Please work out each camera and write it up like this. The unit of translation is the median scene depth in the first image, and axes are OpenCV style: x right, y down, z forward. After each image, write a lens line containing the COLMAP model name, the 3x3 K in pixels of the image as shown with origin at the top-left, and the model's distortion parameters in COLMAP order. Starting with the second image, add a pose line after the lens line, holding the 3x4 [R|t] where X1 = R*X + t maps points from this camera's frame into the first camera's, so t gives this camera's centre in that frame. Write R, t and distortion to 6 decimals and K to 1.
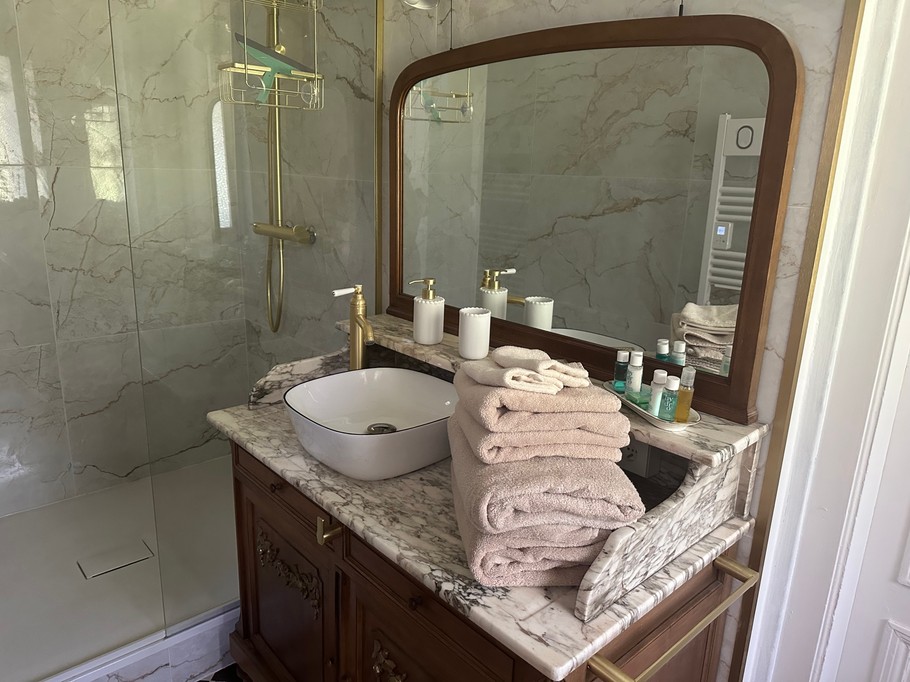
lens RADIAL K [[635.5, 0, 458.7], [0, 635.5, 344.9], [0, 0, 1]] dist [-0.002398, -0.030599]
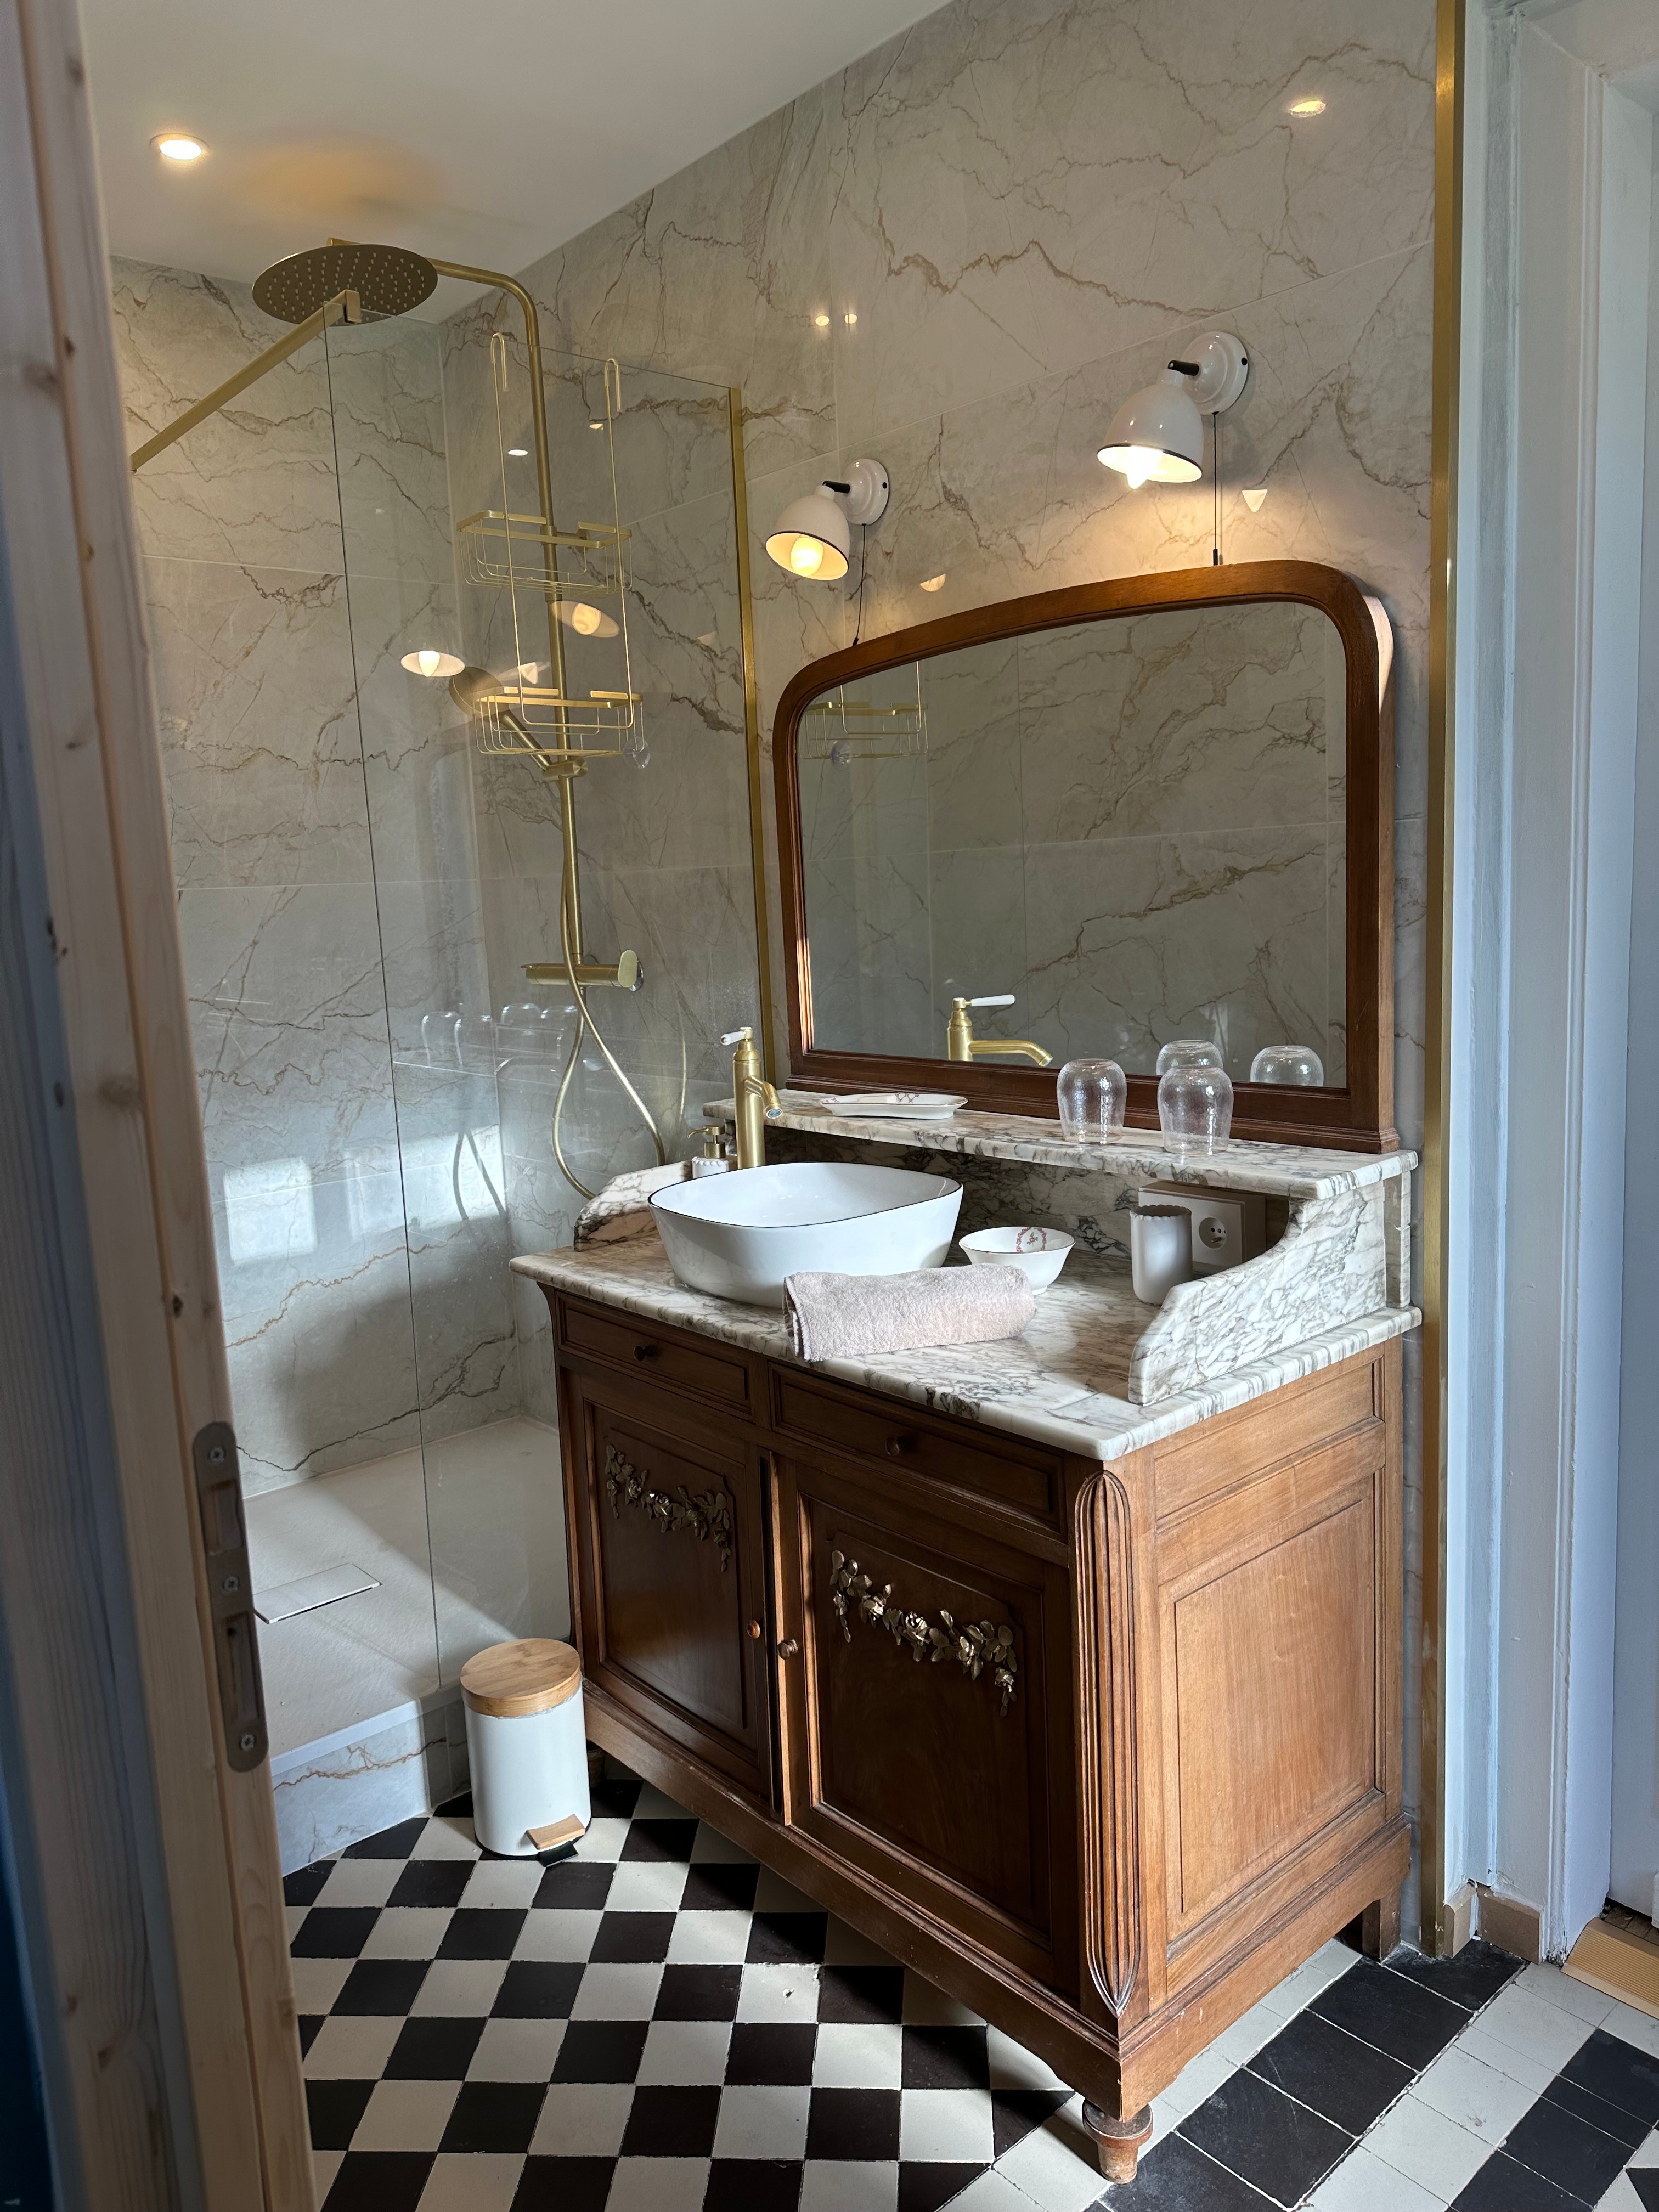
lens RADIAL K [[1544.6, 0, 839.4], [0, 1544.6, 1101.2], [0, 0, 1]] dist [-0.002398, -0.030599]
pose [[0.996239, -0.081987, -0.028040, -0.035189], [0.077757, 0.988694, -0.128210, 0.167577], [0.038235, 0.125547, 0.991351, -0.428291]]
